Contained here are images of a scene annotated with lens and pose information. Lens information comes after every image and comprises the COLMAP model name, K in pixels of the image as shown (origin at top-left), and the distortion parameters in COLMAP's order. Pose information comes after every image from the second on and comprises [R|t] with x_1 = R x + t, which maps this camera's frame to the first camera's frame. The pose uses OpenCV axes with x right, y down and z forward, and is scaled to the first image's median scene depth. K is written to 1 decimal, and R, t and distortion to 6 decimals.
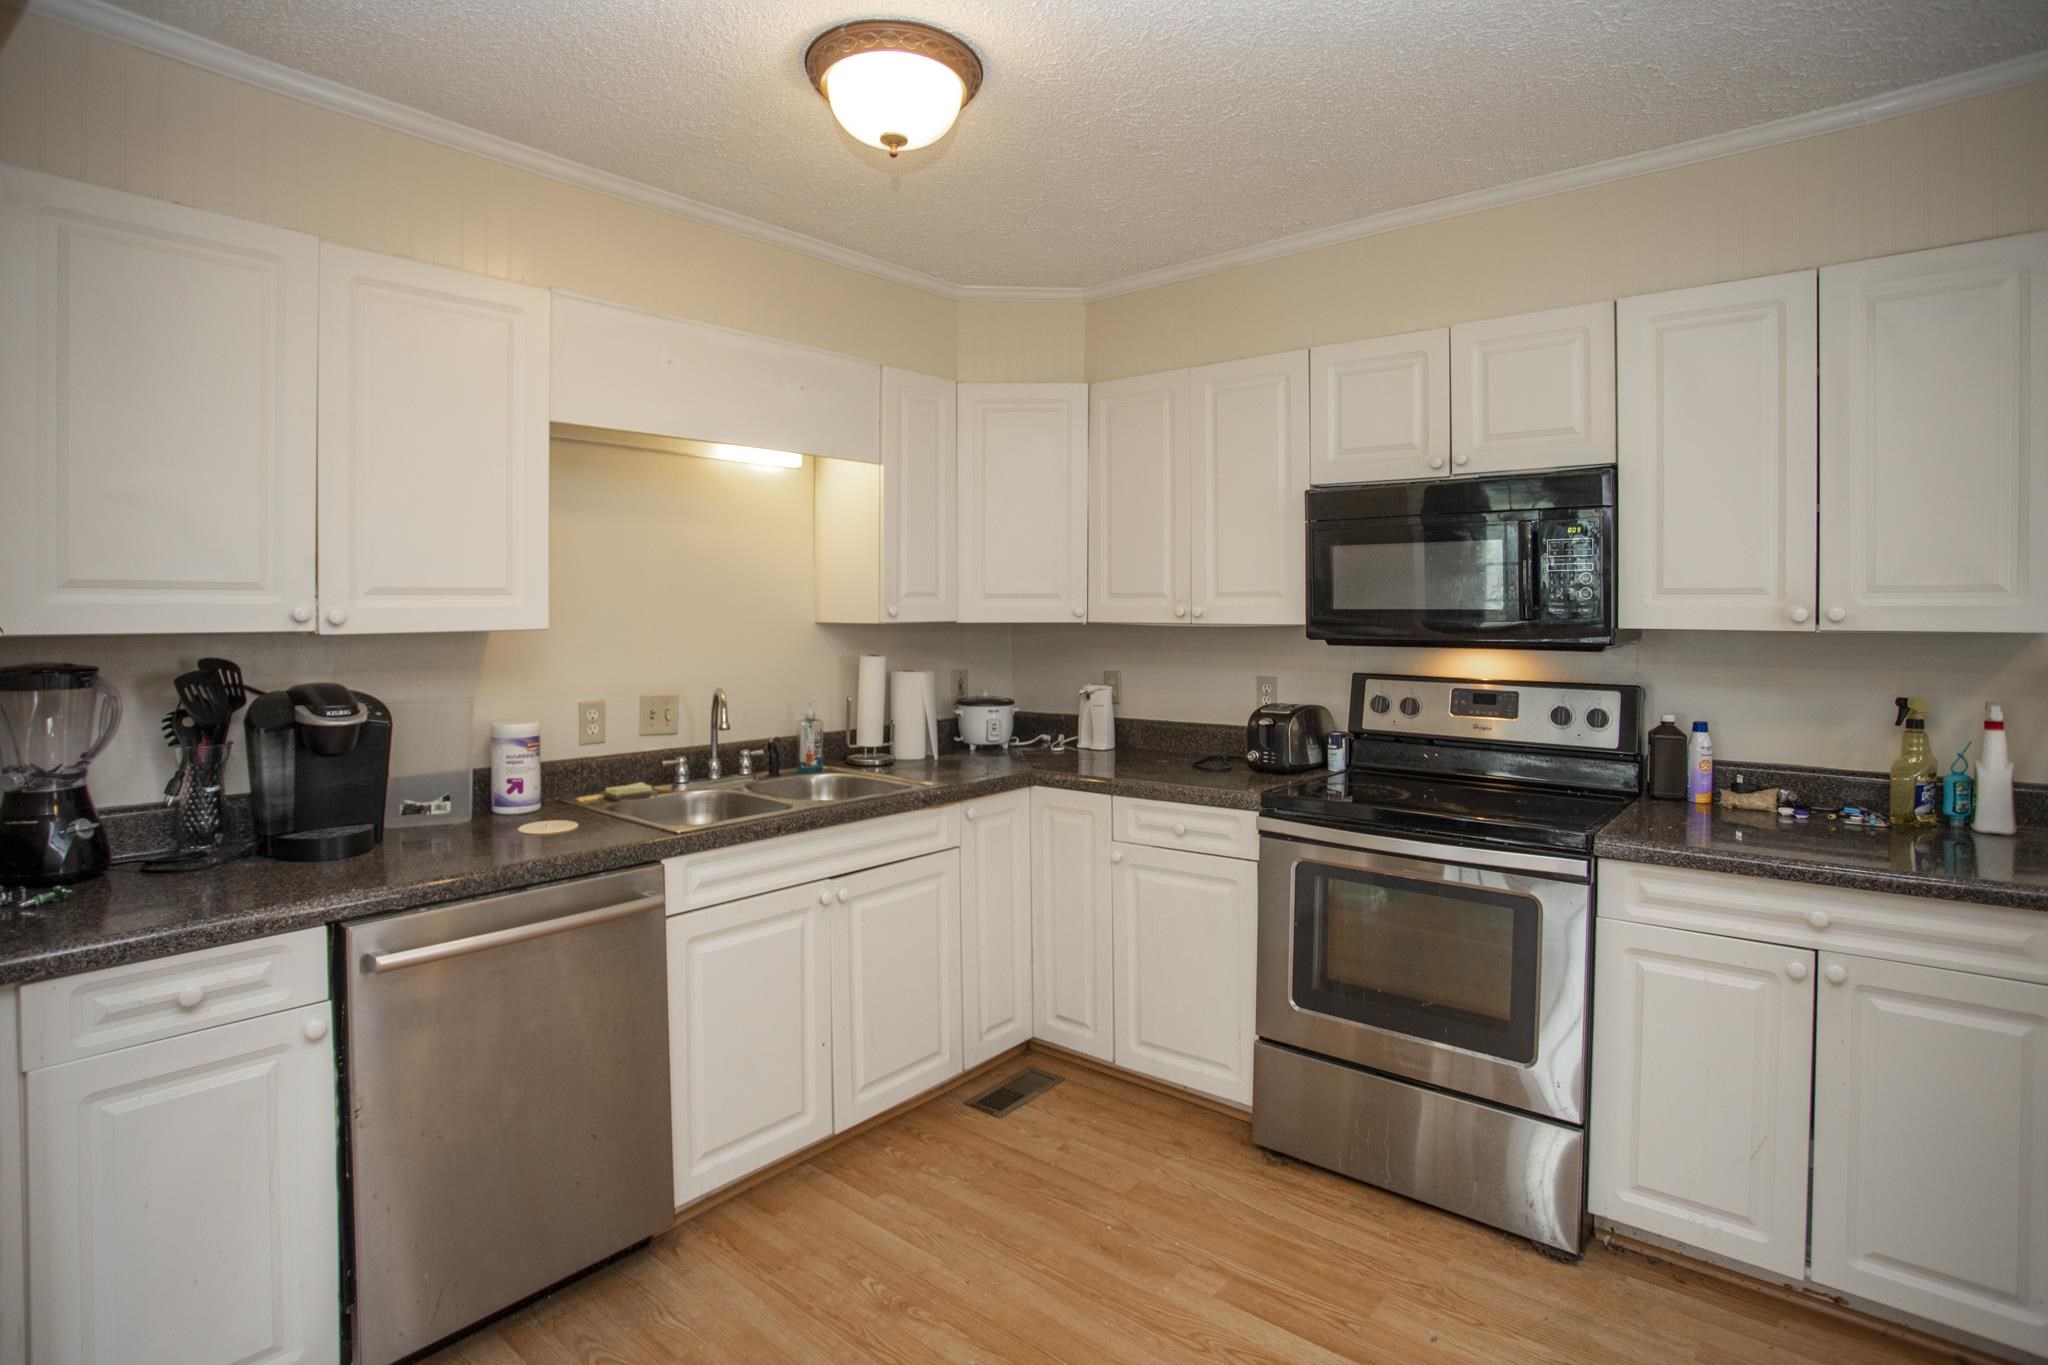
lens RADIAL K [[1048.6, 0, 1070.6], [0, 1048.6, 660.5], [0, 0, 1]] dist [-0.004746, 0.000120]
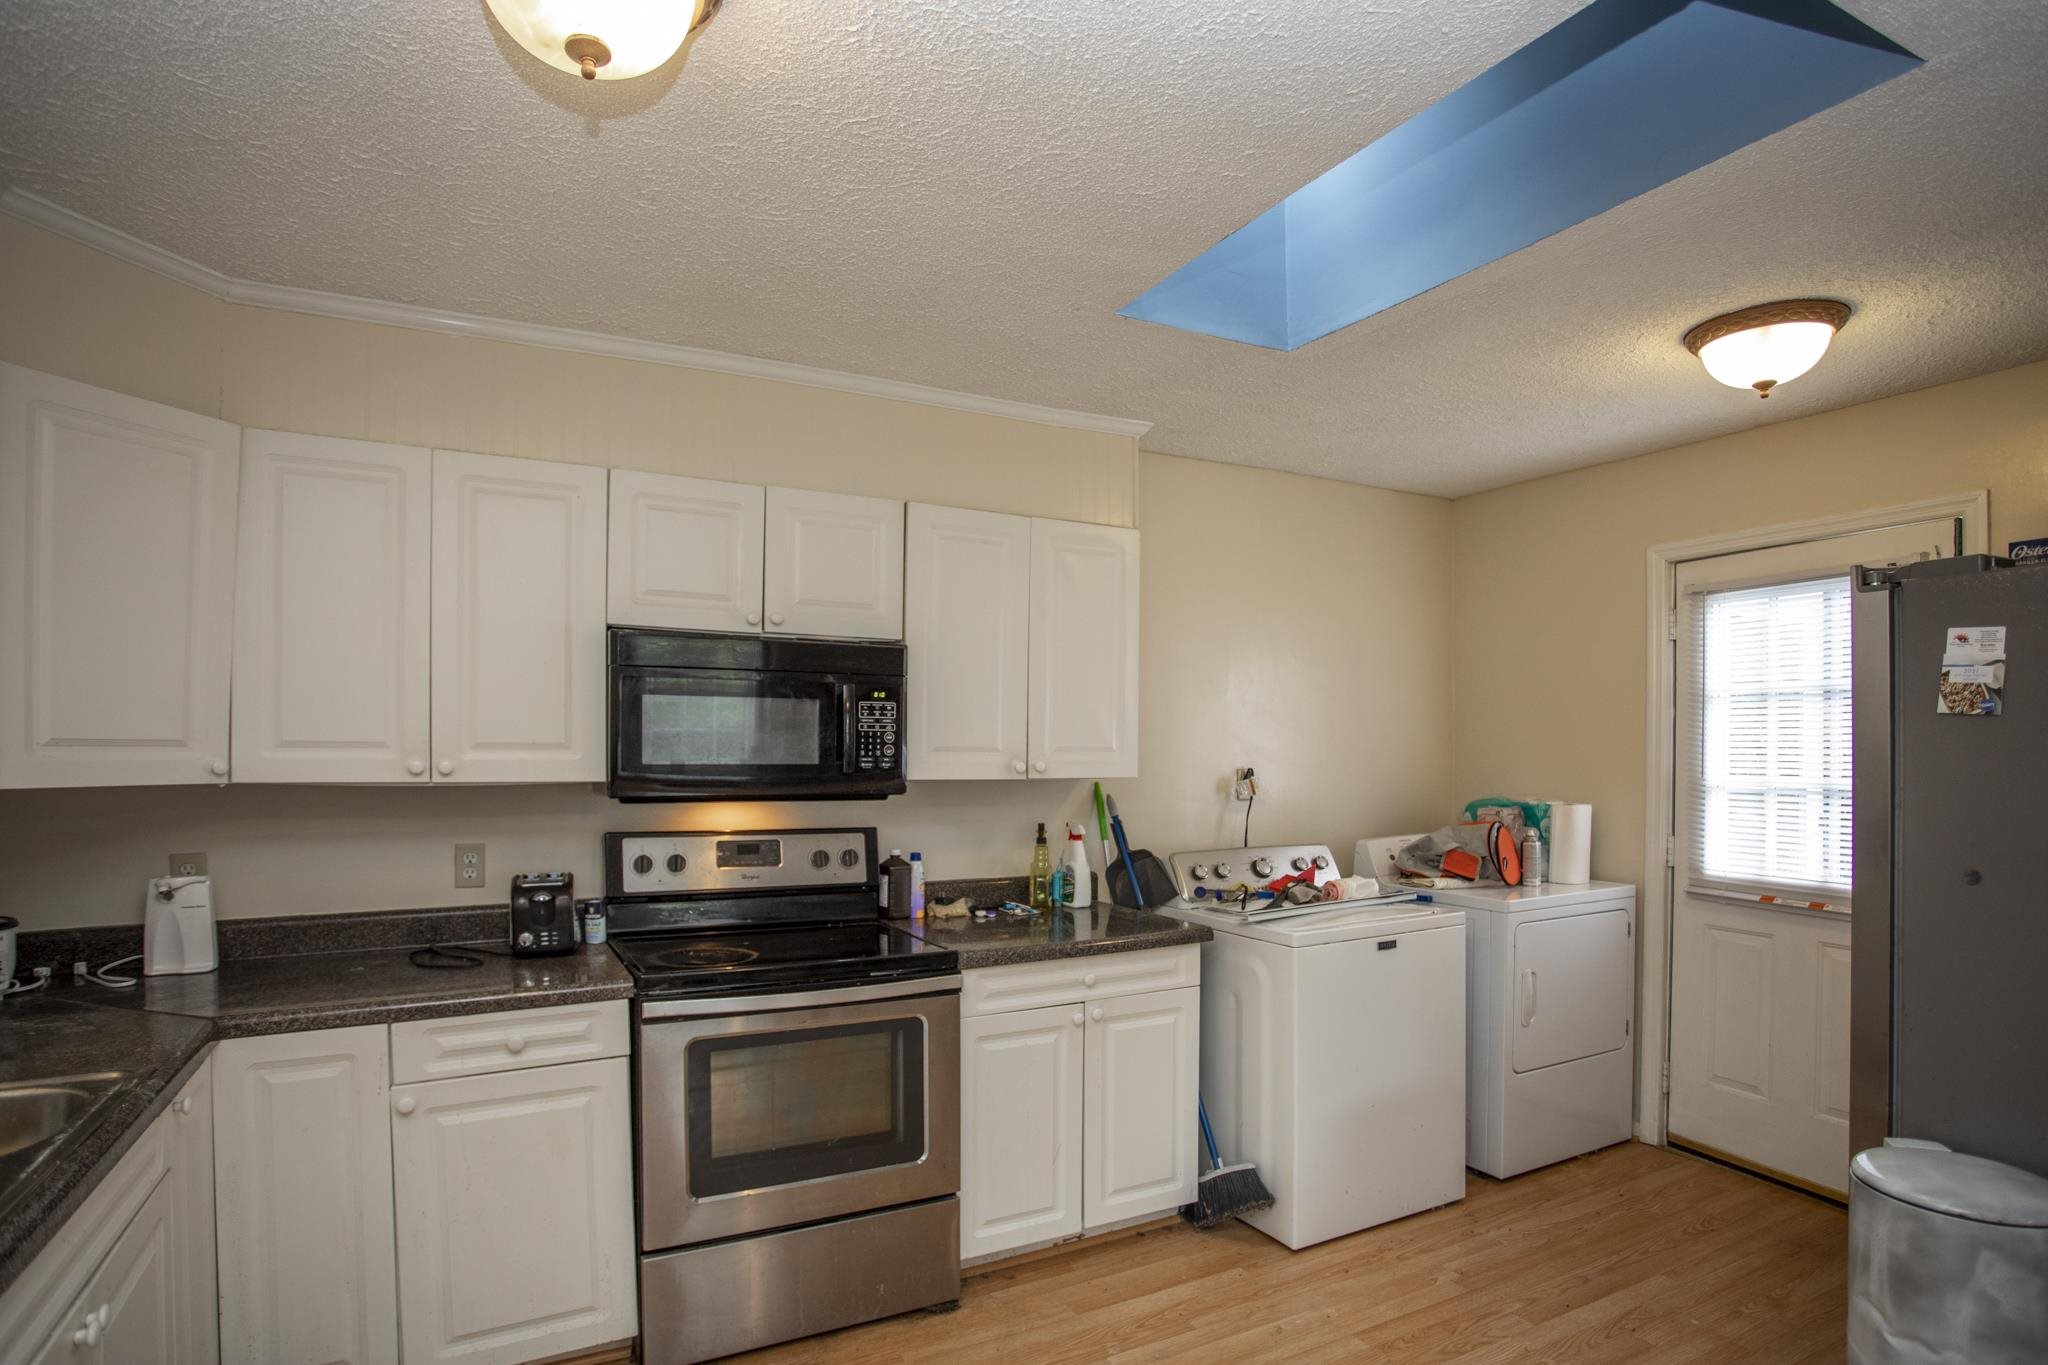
lens RADIAL K [[1072.3, 0, 1026.8], [0, 1072.3, 765.6], [0, 0, 1]] dist [-0.100296, 0.044053]
pose [[0.405616, -0.008371, 0.914005, -0.481768], [0.041128, 0.999112, -0.009101, -0.026388], [-0.913118, 0.041283, 0.405600, 0.340560]]
